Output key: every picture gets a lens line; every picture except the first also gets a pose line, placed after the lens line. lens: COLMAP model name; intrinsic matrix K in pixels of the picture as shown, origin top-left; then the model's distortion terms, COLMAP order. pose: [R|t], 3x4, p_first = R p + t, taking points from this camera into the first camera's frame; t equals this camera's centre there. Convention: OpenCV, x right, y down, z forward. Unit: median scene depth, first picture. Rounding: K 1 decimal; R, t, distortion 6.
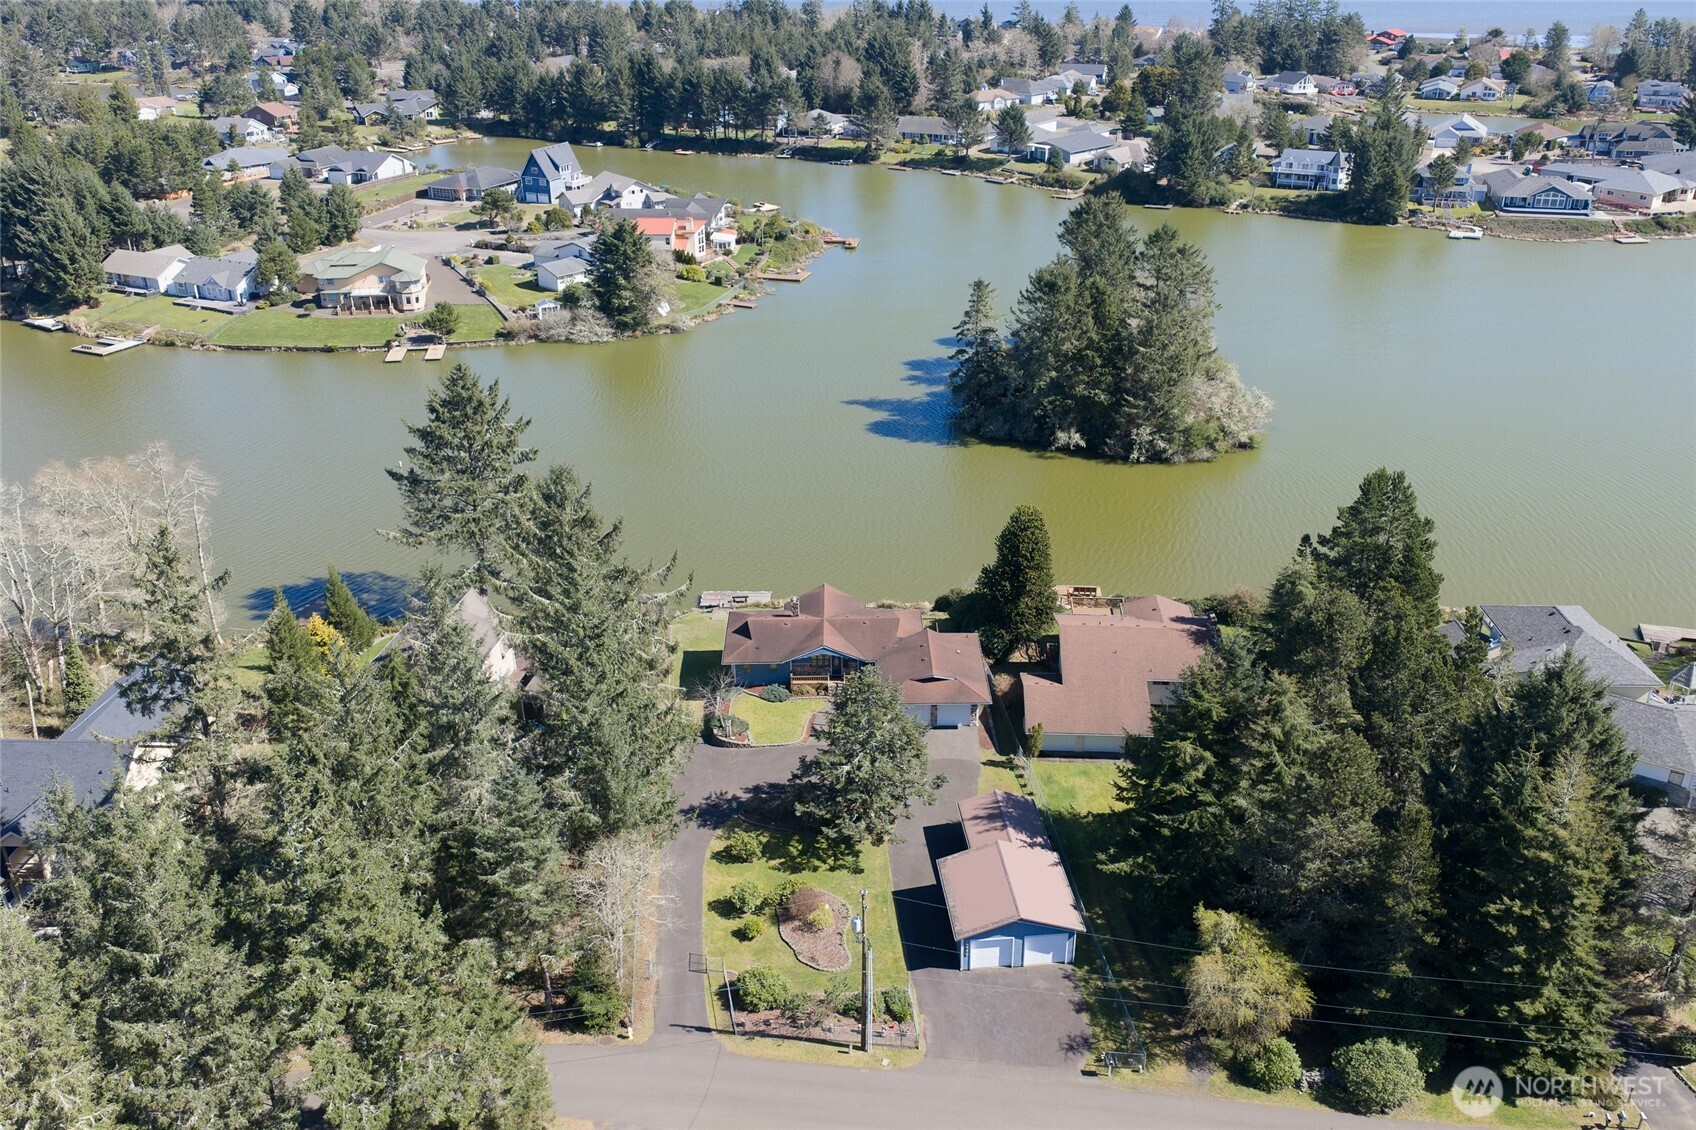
lens RADIAL K [[1401.9, 0, 848.7], [0, 1401.9, 566.1], [0, 0, 1]] dist [0.025301, -0.033365]
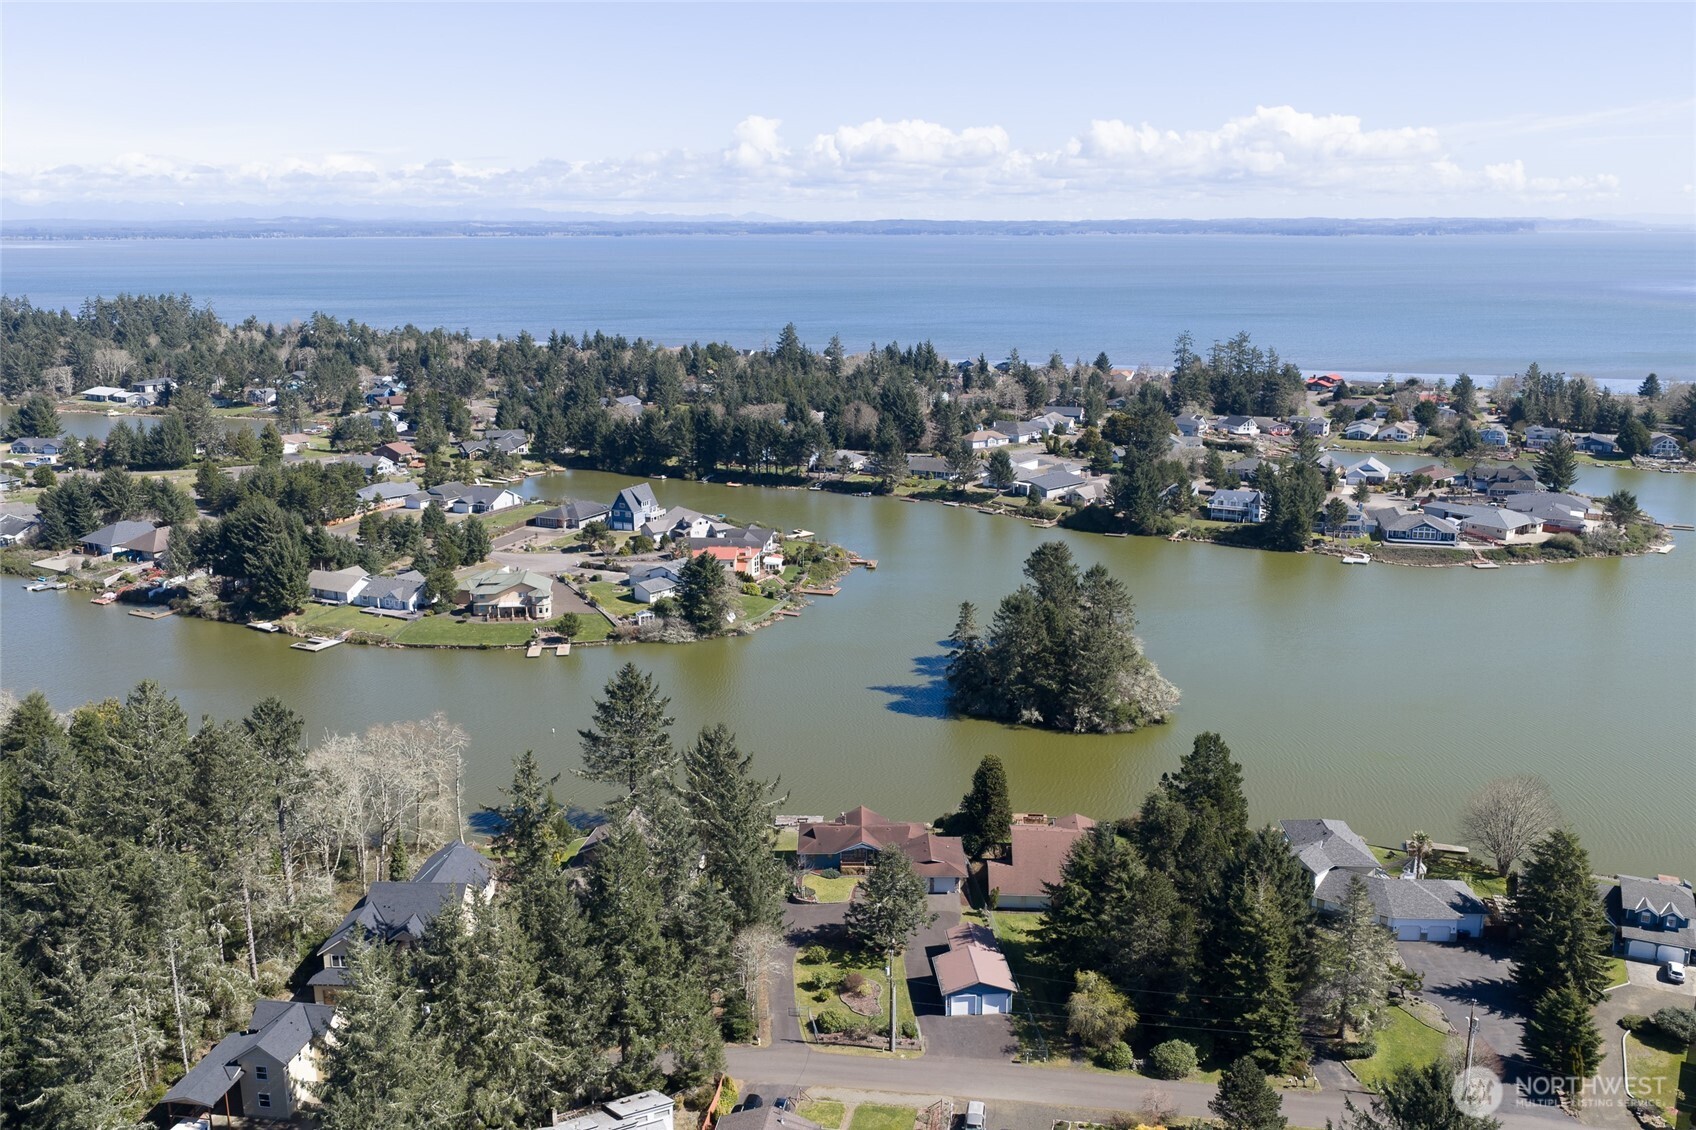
lens RADIAL K [[1401.9, 0, 843.1], [0, 1401.9, 562.9], [0, 0, 1]] dist [0.025301, -0.033365]
pose [[0.999914, 0.004884, -0.012151, -0.012729], [-0.007260, 0.978949, -0.203977, 0.041943], [0.010899, 0.204048, 0.978900, -0.358423]]
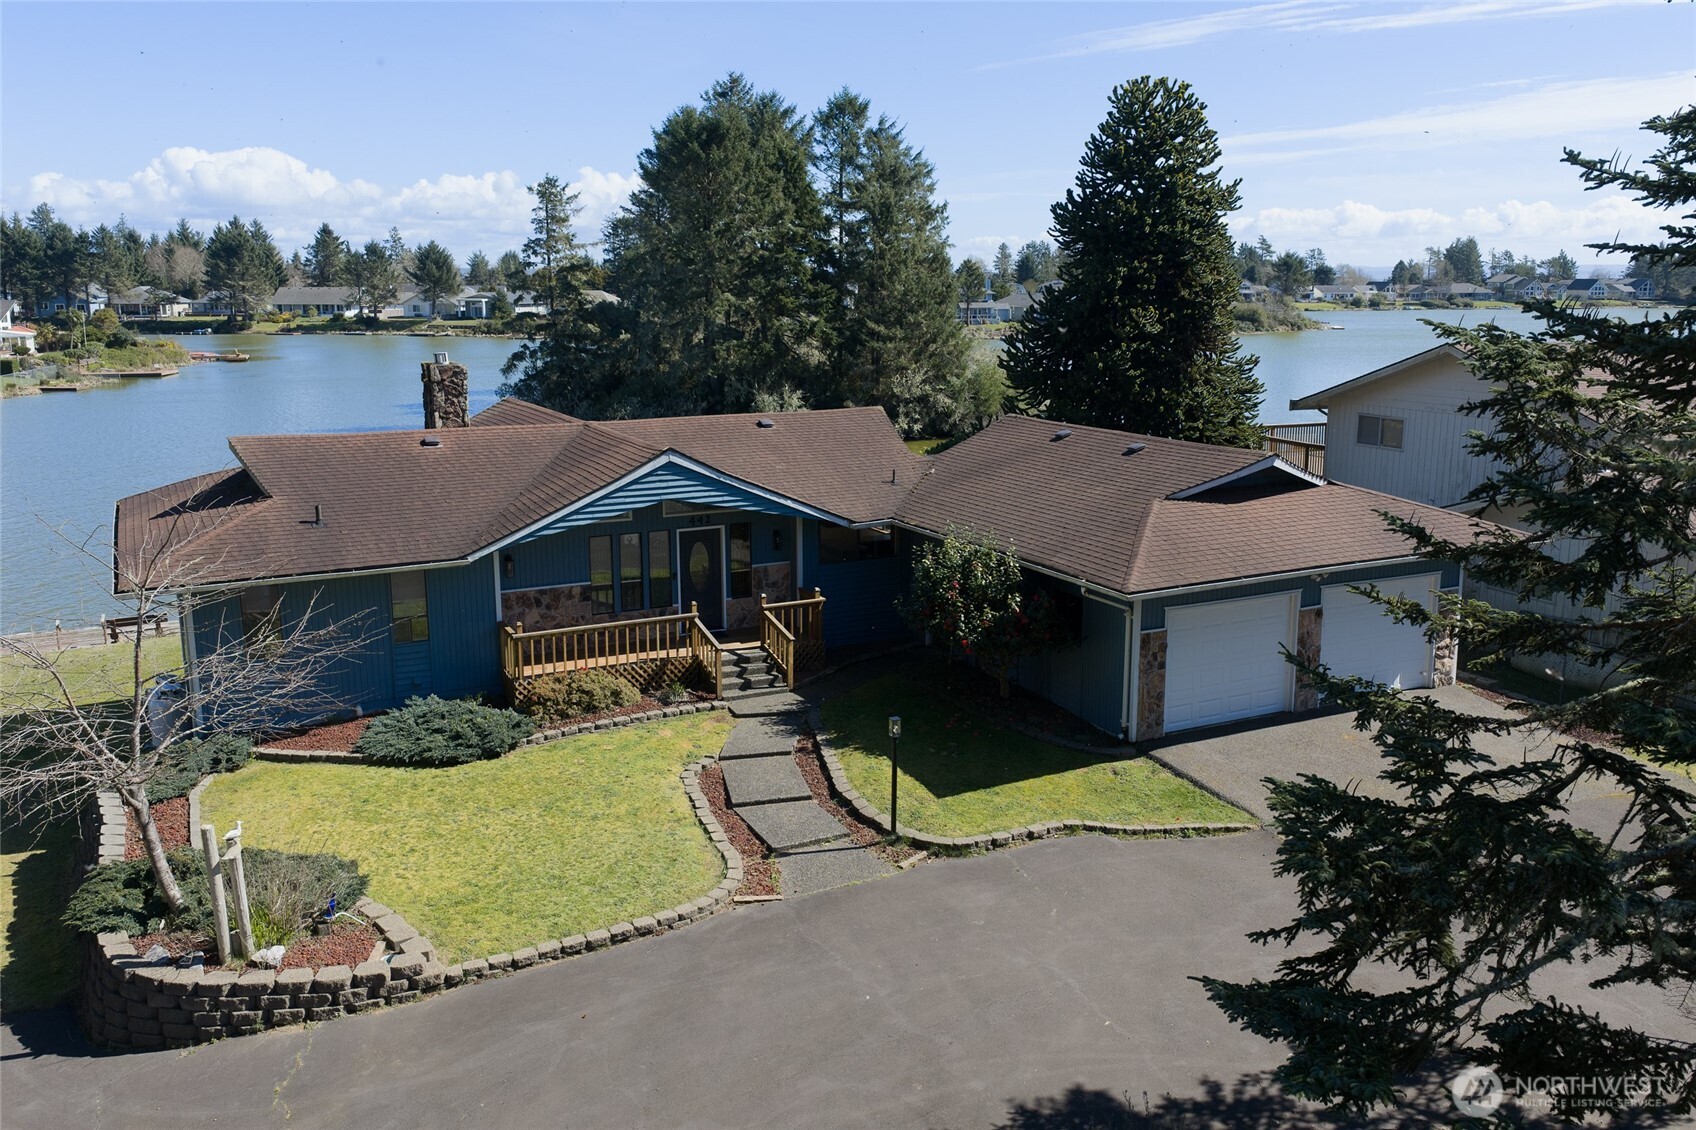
lens RADIAL K [[1401.9, 0, 847.2], [0, 1401.9, 562.6], [0, 0, 1]] dist [0.025301, -0.033365]
pose [[0.898187, -0.083526, 0.431606, -0.049256], [0.185873, 0.961865, -0.200665, 0.069202], [-0.398387, 0.260458, 0.879460, 0.476124]]
